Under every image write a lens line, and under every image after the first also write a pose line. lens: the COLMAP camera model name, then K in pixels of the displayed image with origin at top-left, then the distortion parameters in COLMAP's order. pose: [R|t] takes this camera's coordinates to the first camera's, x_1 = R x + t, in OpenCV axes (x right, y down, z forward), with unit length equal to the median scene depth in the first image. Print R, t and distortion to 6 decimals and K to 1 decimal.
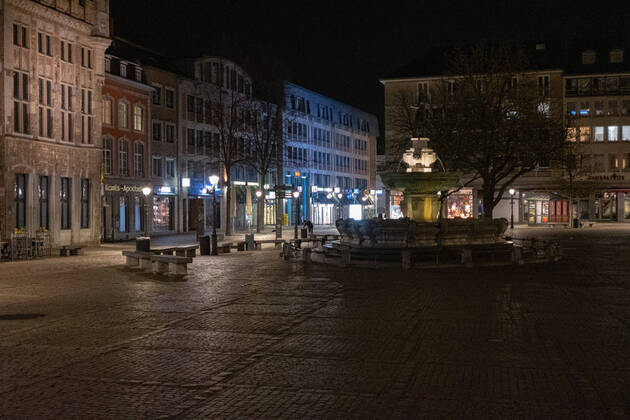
lens RADIAL K [[752.5, 0, 314.0], [0, 752.5, 210.3], [0, 0, 1]] dist [-0.039753, 0.000000]
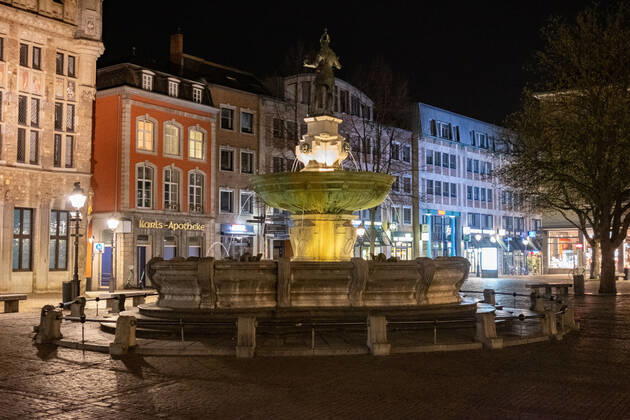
lens RADIAL K [[752.5, 0, 314.1], [0, 752.5, 210.7], [0, 0, 1]] dist [-0.039753, 0.000000]
pose [[0.948827, -0.011709, -0.315580, 0.162760], [-0.008547, 0.997994, -0.062727, 0.005802], [0.315681, 0.062214, 0.946824, 0.233545]]
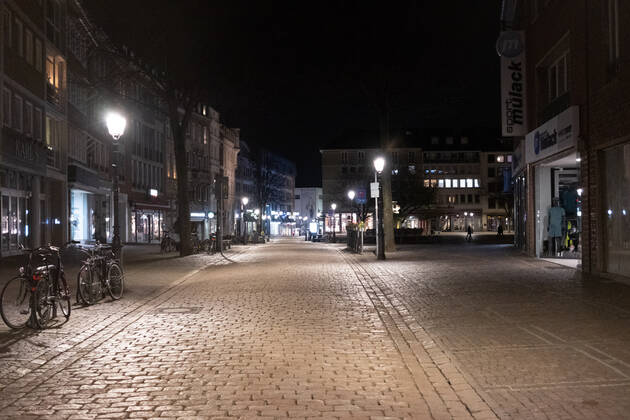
lens RADIAL K [[752.5, 0, 315.4], [0, 752.5, 211.5], [0, 0, 1]] dist [-0.039753, 0.000000]
pose [[0.975259, -0.000032, 0.221065, -0.420654], [0.004188, 0.999823, -0.018332, -0.001178], [-0.221025, 0.018804, 0.975087, -0.939189]]
